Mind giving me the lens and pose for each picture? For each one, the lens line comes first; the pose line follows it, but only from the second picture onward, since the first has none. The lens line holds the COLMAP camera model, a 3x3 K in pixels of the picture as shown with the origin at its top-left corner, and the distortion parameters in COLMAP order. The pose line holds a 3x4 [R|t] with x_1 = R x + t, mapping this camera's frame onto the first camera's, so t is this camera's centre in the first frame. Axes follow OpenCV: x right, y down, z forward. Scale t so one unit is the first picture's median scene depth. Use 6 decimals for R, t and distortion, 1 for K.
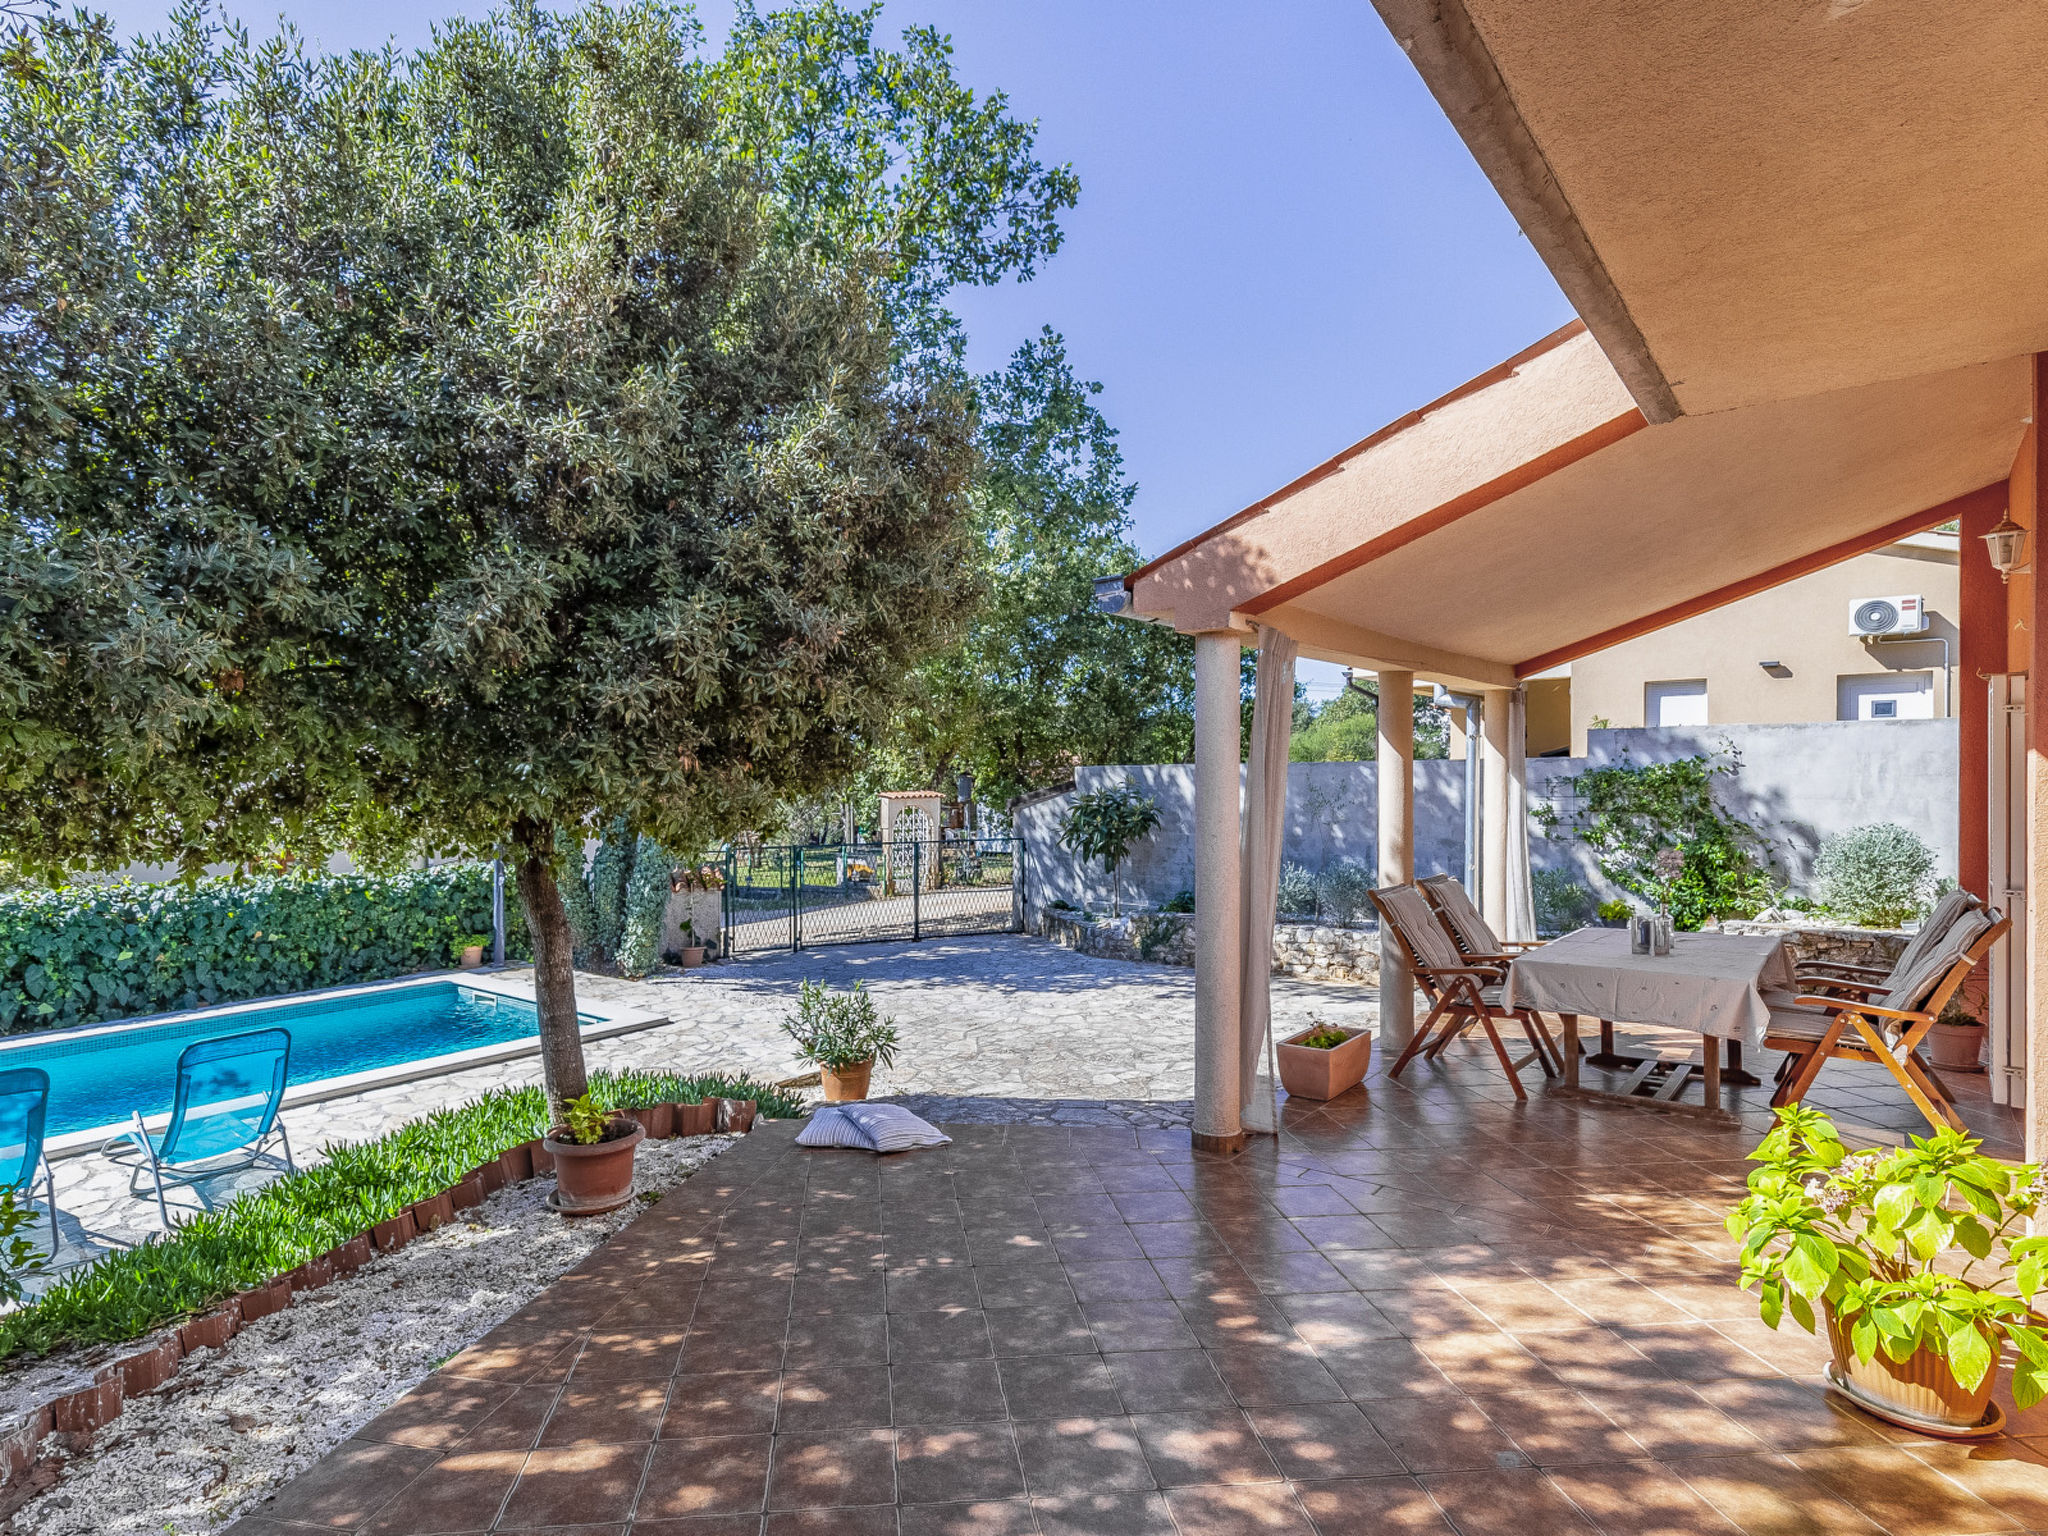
lens RADIAL K [[1066.7, 0, 914.5], [0, 1066.7, 811.5], [0, 0, 1]] dist [0.015823, -0.005778]
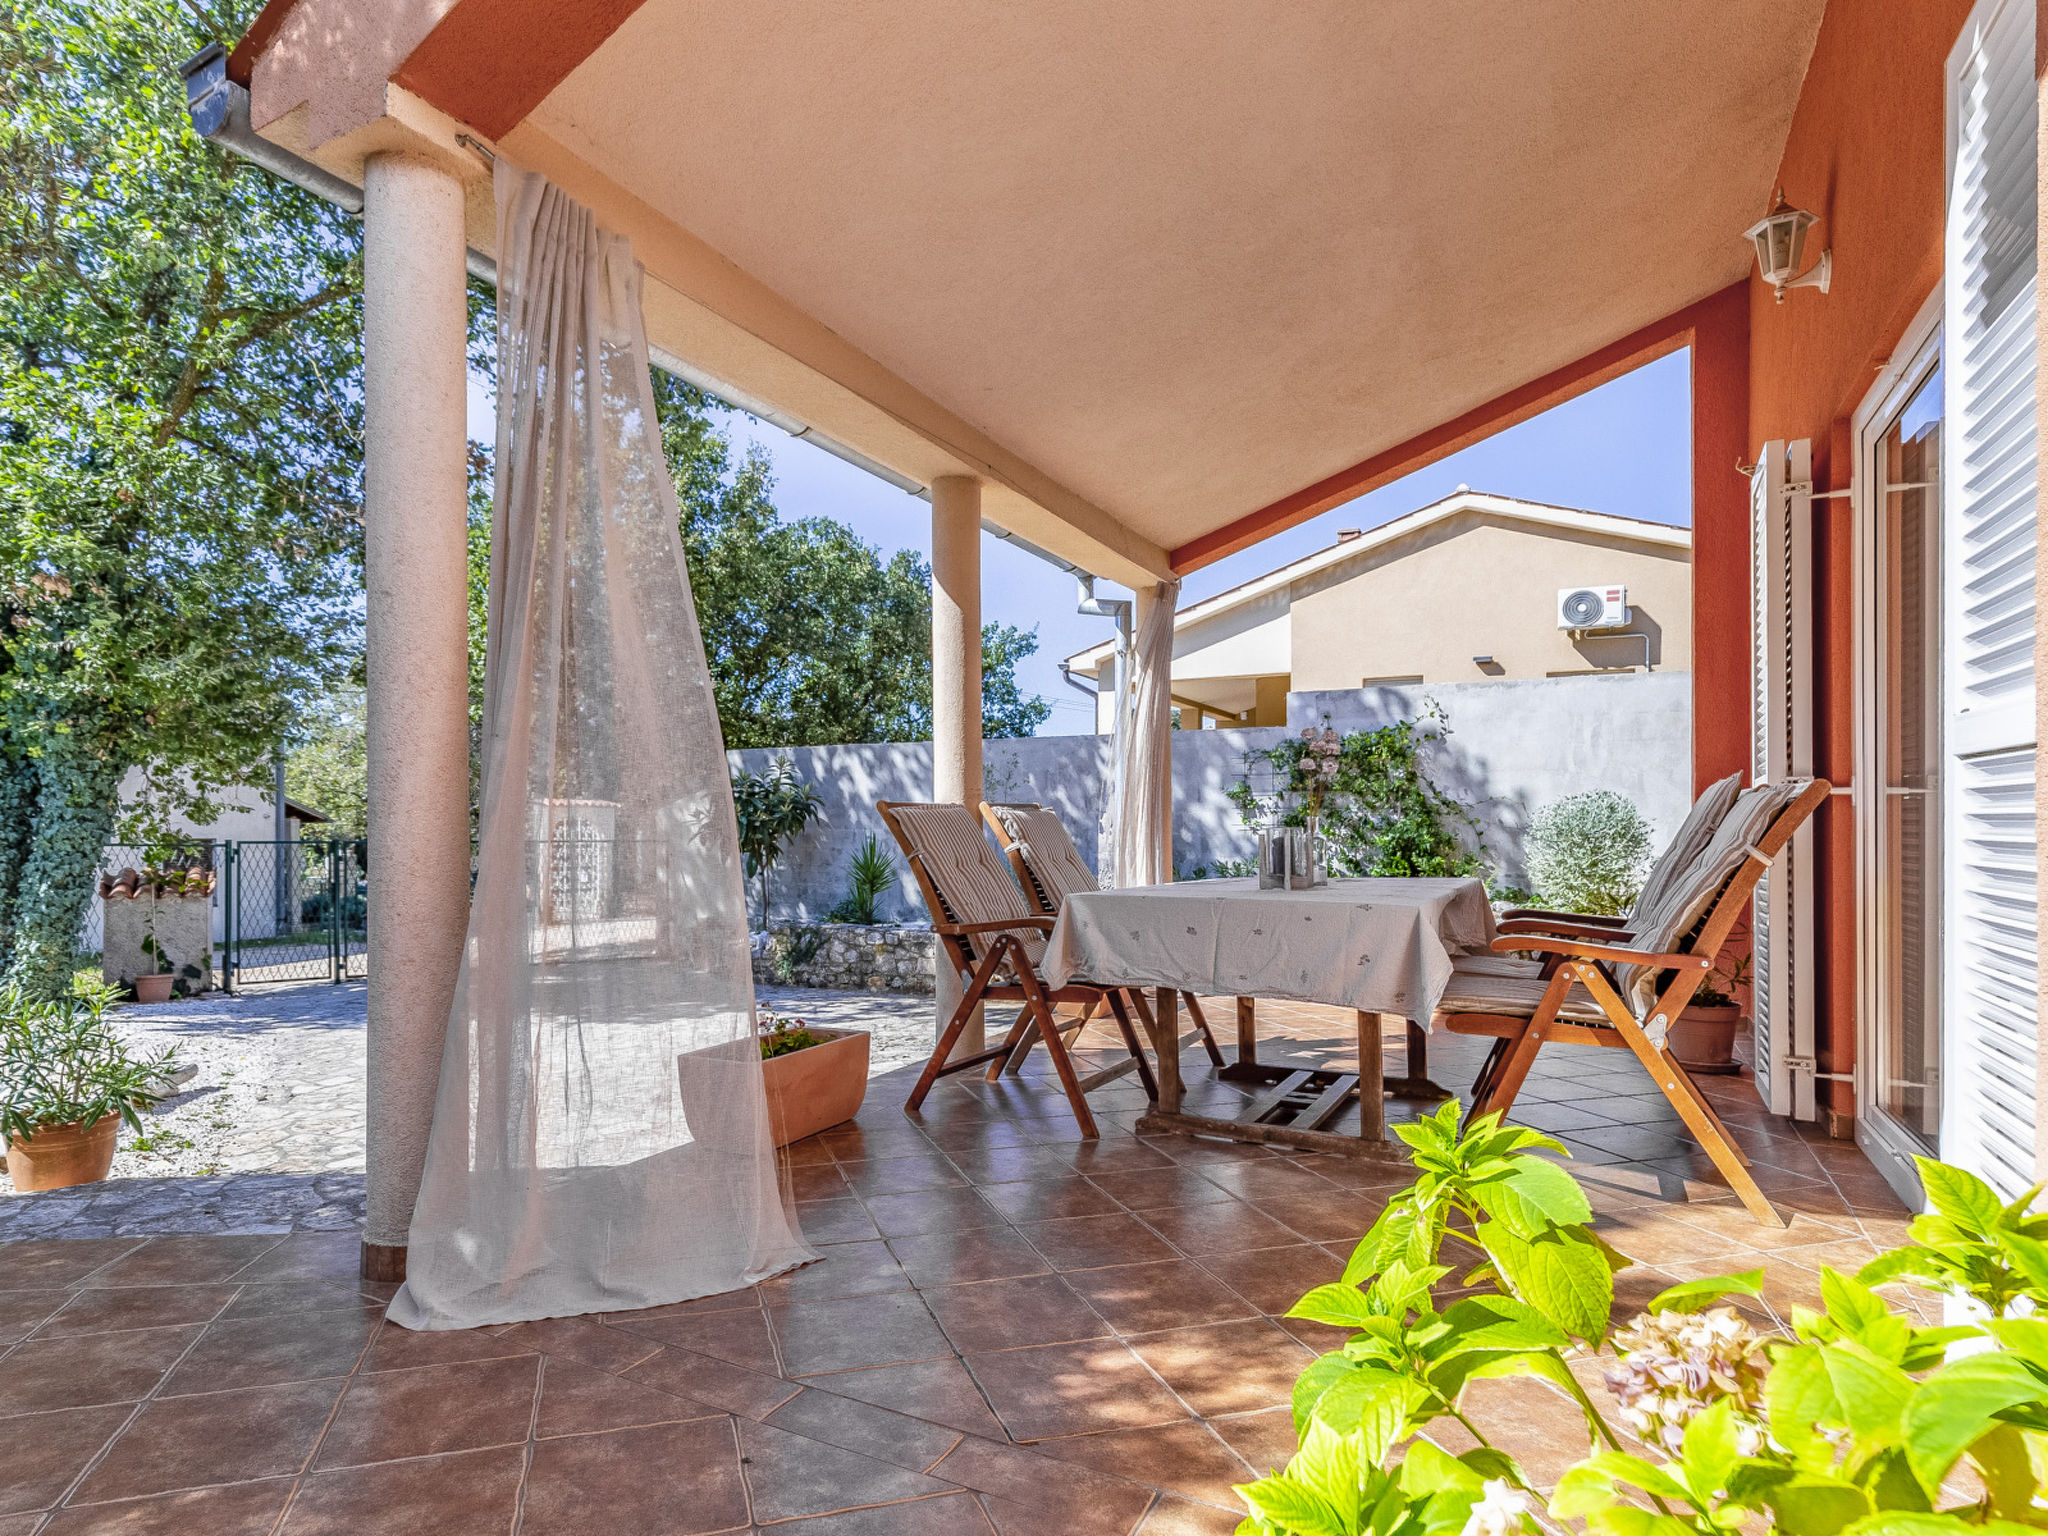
lens RADIAL K [[1101.7, 0, 903.7], [0, 1101.7, 840.4], [0, 0, 1]] dist [0.009714, -0.000887]
pose [[0.983313, 0.009984, 0.181650, 0.199921], [-0.006118, 0.999743, -0.021828, 0.066943], [-0.181821, 0.020353, 0.983121, 0.237037]]
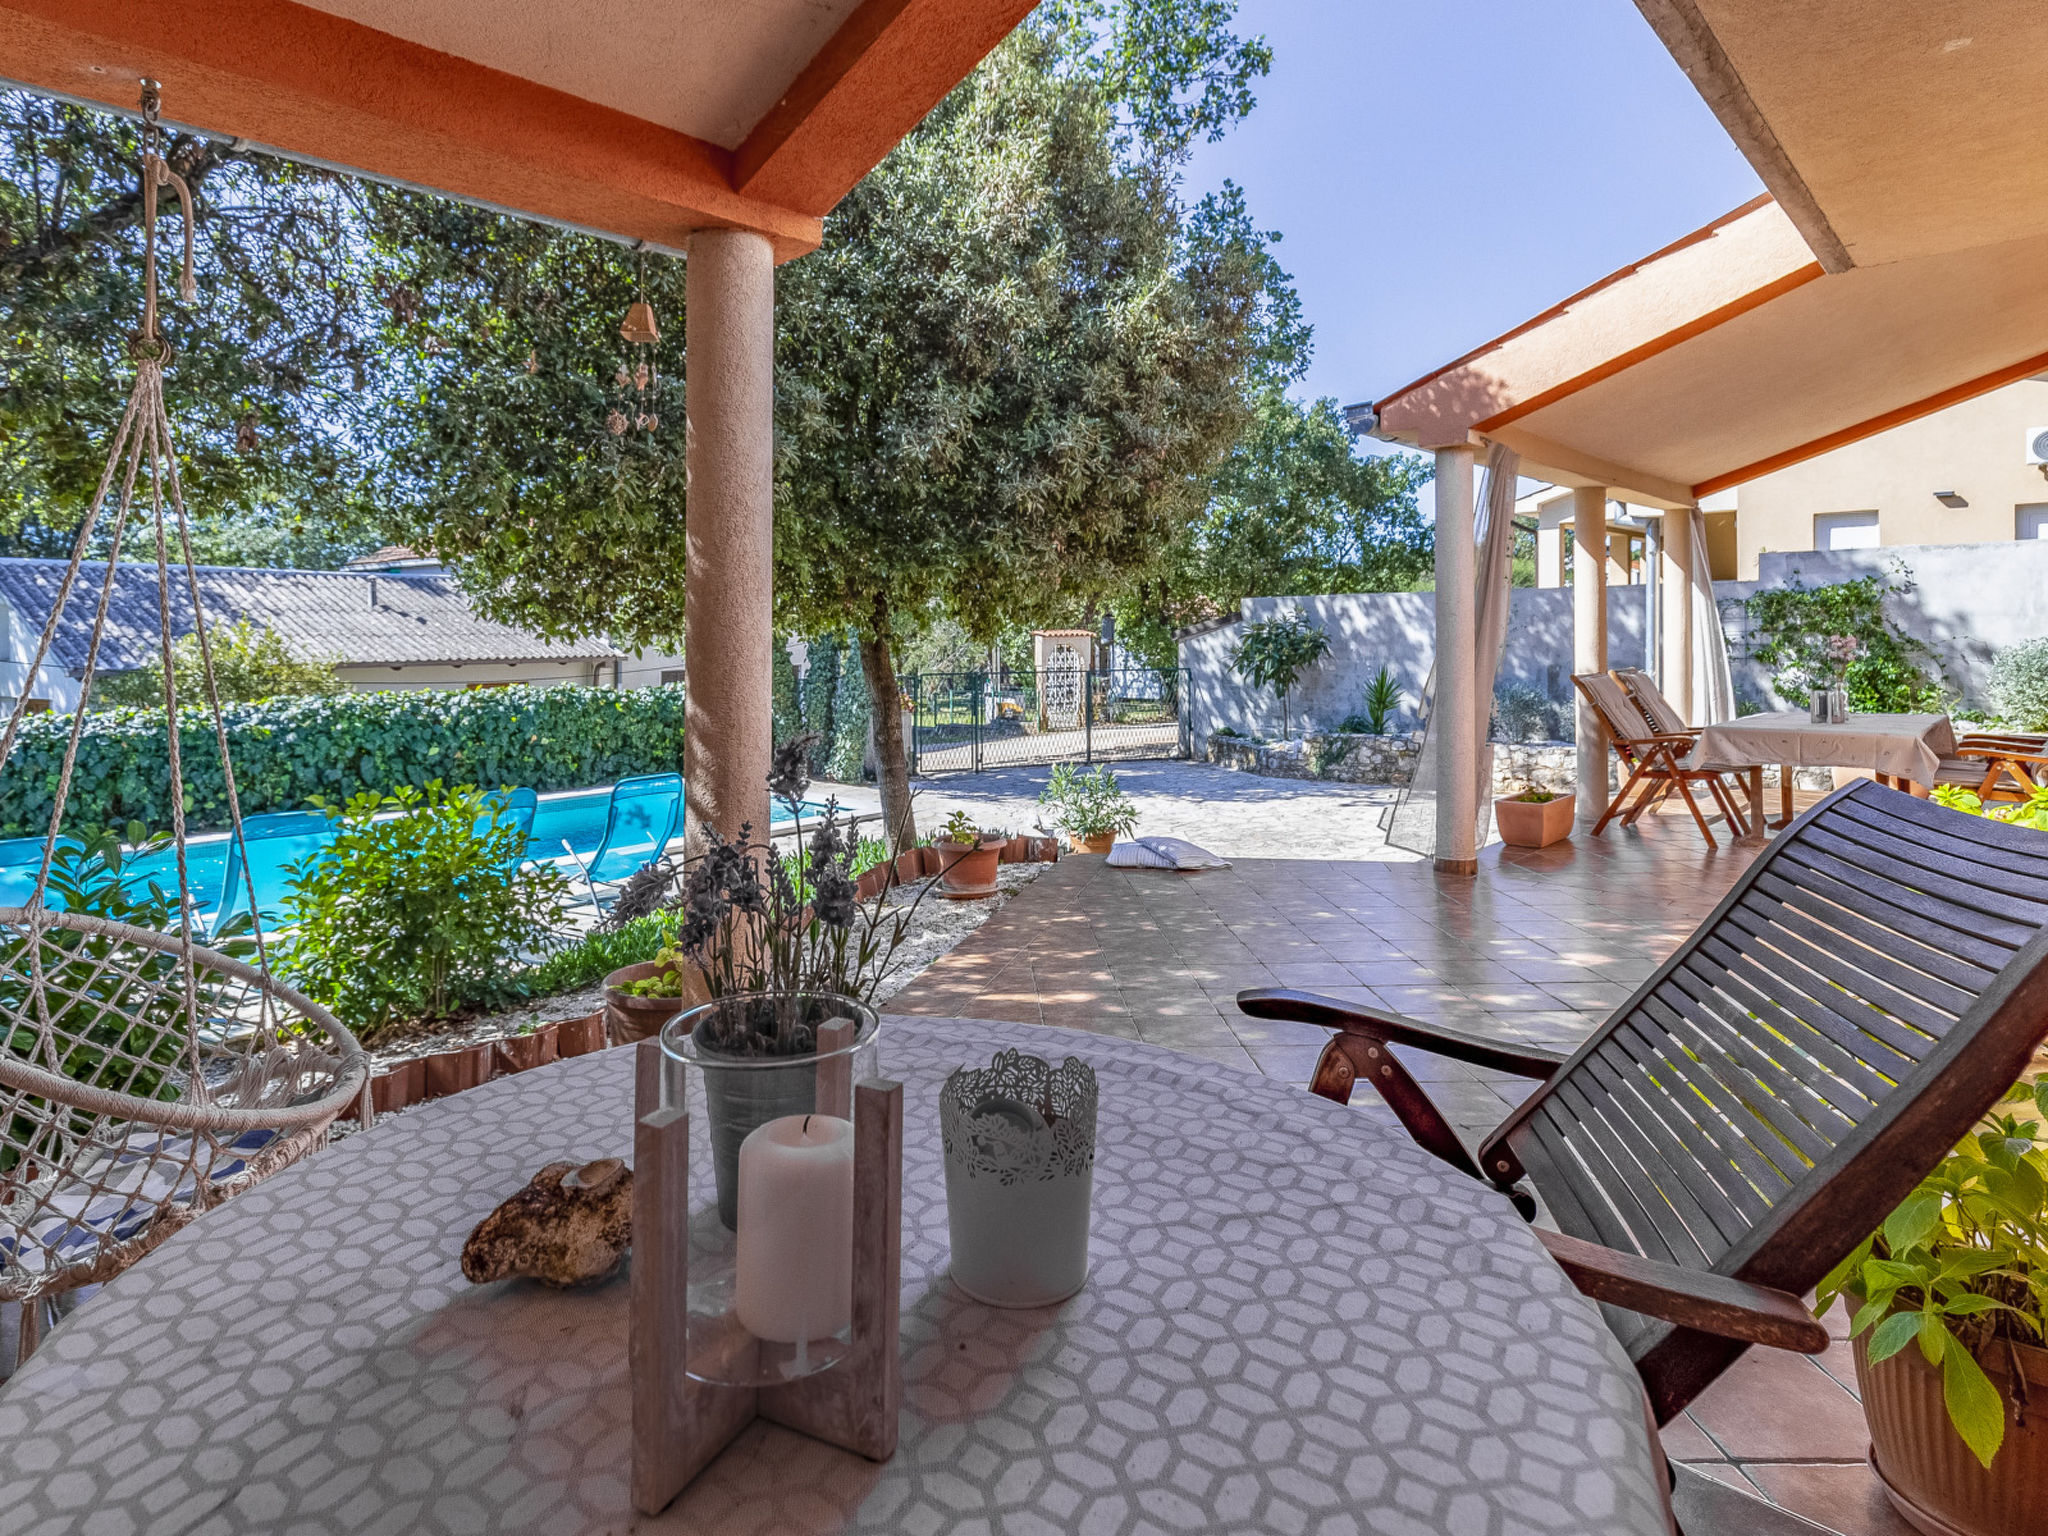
lens RADIAL K [[1109.9, 0, 951.8], [0, 1109.9, 656.0], [0, 0, 1]] dist [0.006732, 0.001289]
pose [[0.998267, 0.000573, -0.058846, -0.105420], [-0.001267, 0.999930, -0.011746, 0.042471], [0.058835, 0.011801, 0.998198, -0.145133]]
